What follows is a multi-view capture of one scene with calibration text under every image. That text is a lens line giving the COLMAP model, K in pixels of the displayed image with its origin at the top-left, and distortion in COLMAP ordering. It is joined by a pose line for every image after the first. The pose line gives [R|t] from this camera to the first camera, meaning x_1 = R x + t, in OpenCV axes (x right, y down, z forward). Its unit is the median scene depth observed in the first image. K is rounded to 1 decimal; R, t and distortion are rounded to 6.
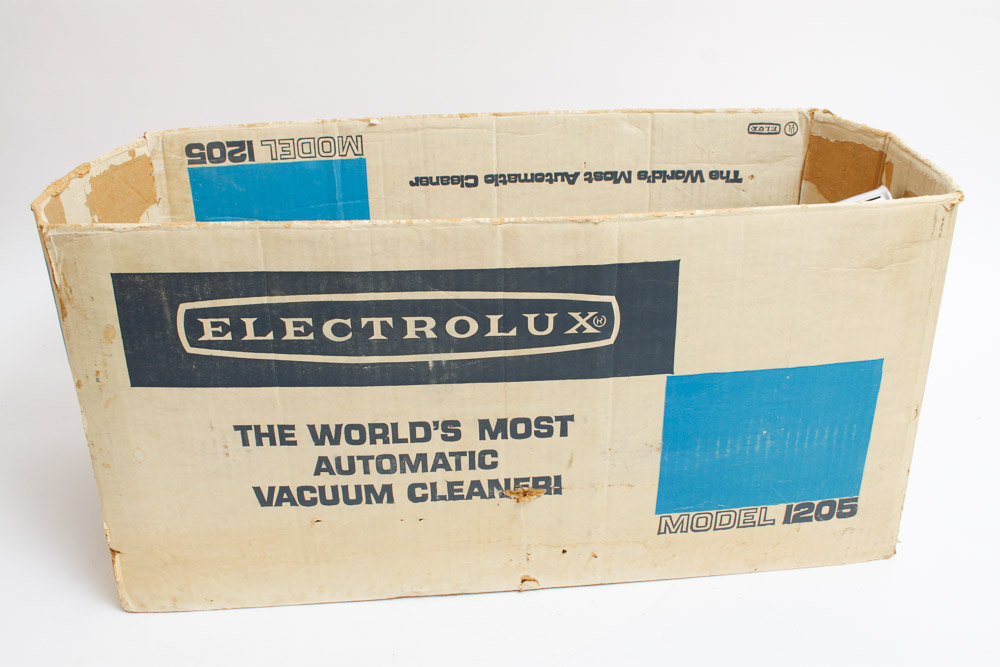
lens RADIAL K [[1013.2, 0, 500.0], [0, 1013.2, 333.5], [0, 0, 1]] dist [-0.001247, -0.014873]
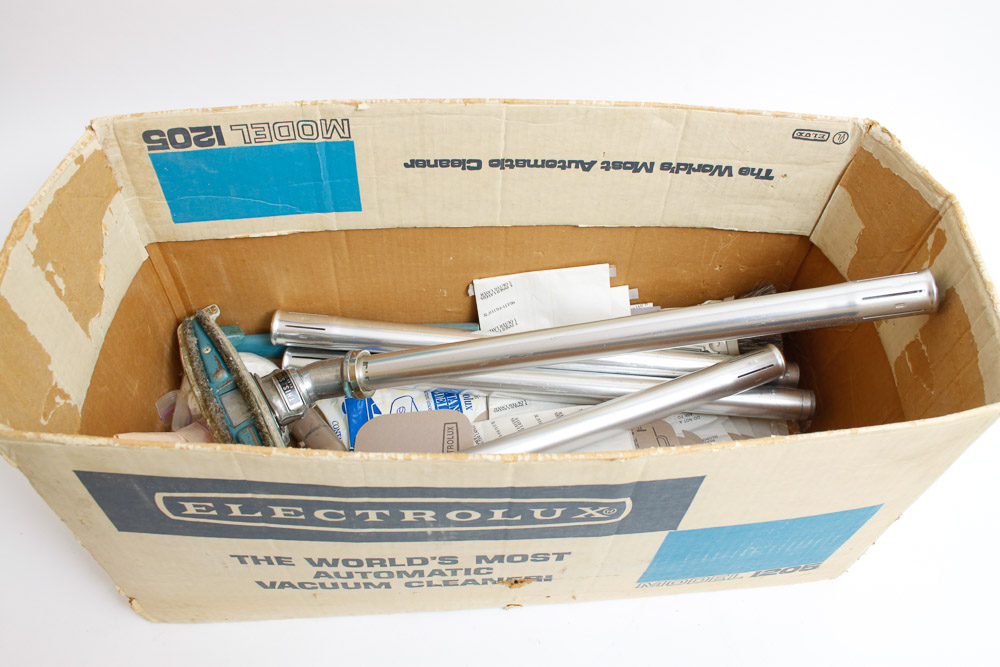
lens RADIAL K [[828.8, 0, 500.0], [0, 828.8, 333.5], [0, 0, 1]] dist [-0.056708, 0.012676]
pose [[0.998123, 0.040840, 0.045632, -0.033188], [-0.058007, 0.869404, 0.490686, -0.384385], [-0.019633, -0.492412, 0.870141, 0.303569]]
